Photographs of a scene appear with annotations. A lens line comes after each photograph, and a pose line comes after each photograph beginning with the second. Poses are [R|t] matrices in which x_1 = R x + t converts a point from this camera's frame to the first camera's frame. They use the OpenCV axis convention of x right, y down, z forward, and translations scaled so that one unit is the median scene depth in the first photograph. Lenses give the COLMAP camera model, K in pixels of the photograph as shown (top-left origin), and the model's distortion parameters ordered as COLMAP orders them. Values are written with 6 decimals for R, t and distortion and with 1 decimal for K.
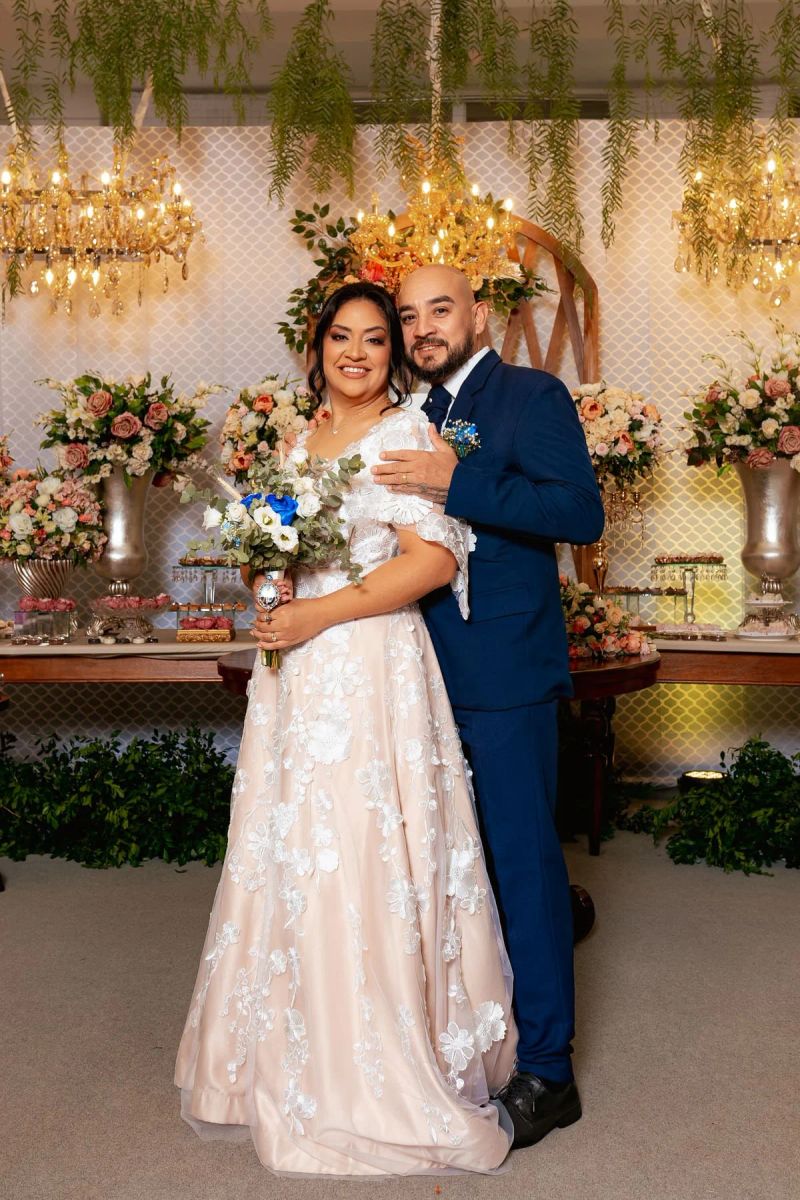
lens RADIAL K [[1256.3, 0, 366.3], [0, 1256.3, 542.7], [0, 0, 1]] dist [0.002887, 0.000000]
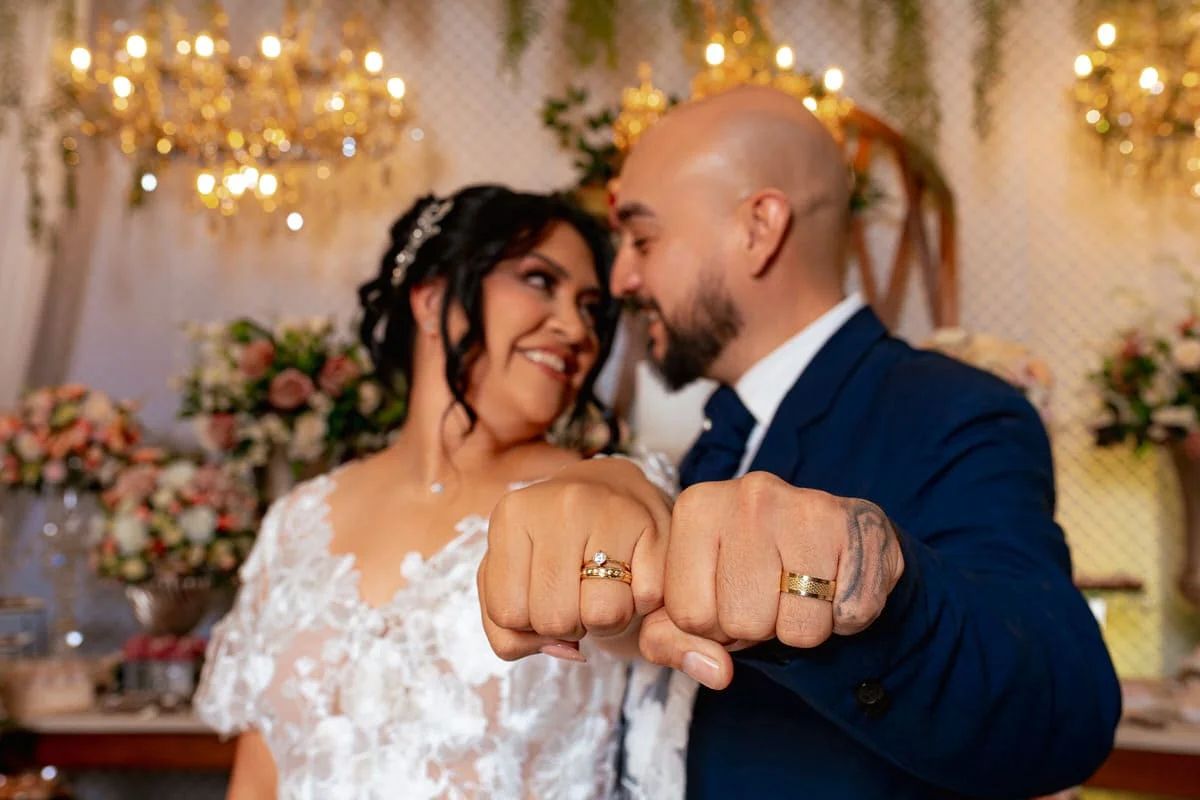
lens RADIAL K [[1236.6, 0, 639.5], [0, 1236.6, 418.5], [0, 0, 1]] dist [0.014688, 0.000000]
pose [[0.998871, 0.003839, -0.047341, 0.038950], [-0.005525, 0.999353, -0.035541, -0.052959], [0.047174, 0.035763, 0.998246, 0.310029]]
